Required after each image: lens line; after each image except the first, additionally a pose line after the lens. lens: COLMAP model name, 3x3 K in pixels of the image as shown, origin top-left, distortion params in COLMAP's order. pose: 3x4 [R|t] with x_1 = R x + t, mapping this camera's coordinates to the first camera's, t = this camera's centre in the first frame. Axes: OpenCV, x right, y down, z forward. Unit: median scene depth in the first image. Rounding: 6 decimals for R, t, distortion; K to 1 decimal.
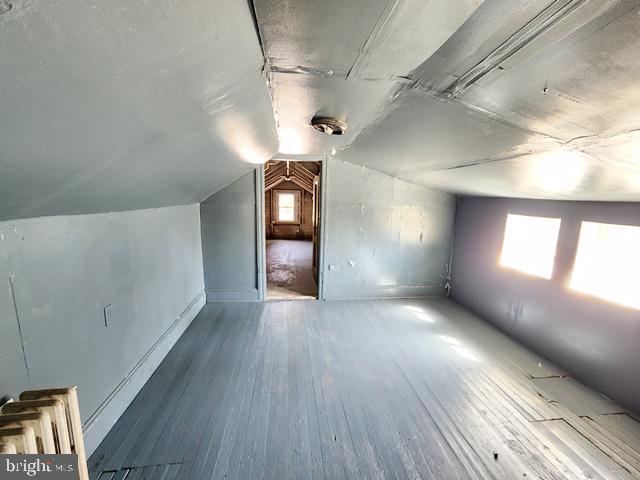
lens RADIAL K [[265.2, 0, 319.4], [0, 265.2, 240.6], [0, 0, 1]] dist [-0.001887, 0.000043]
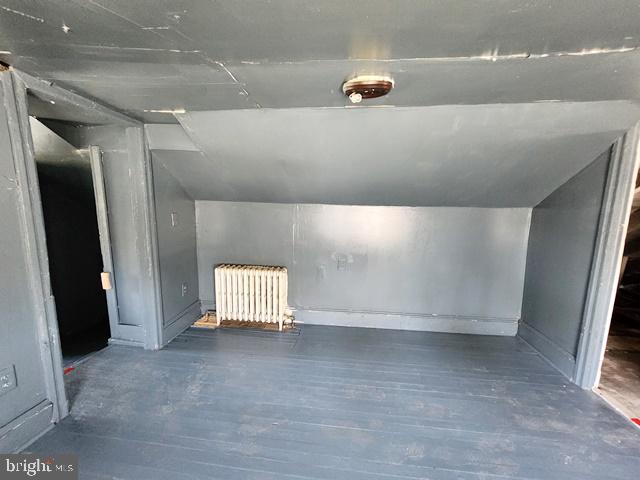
lens RADIAL K [[265.2, 0, 319.4], [0, 265.2, 240.6], [0, 0, 1]] dist [-0.001887, 0.000043]
pose [[-0.224793, 0.126204, -0.966199, 0.574978], [-0.180251, 0.969078, 0.168517, -0.085479], [0.957589, 0.212040, -0.195094, 0.757637]]
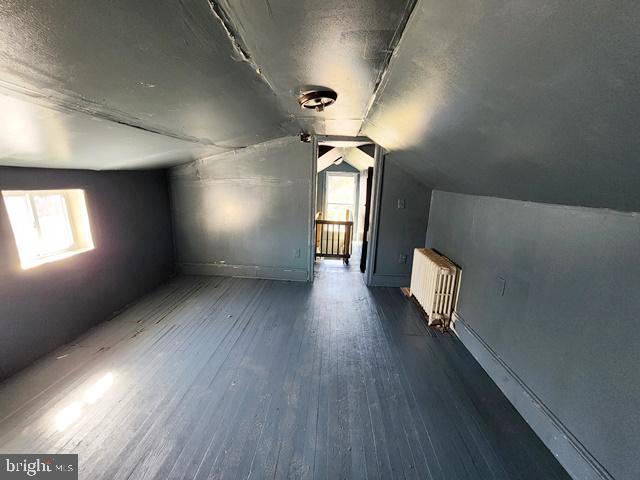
lens RADIAL K [[265.2, 0, 319.4], [0, 265.2, 240.6], [0, 0, 1]] dist [-0.001887, 0.000043]
pose [[-0.983401, -0.082615, 0.161543, -0.113620], [-0.016408, 0.927171, 0.374278, -0.218981], [-0.180699, 0.365415, -0.913137, 1.399746]]
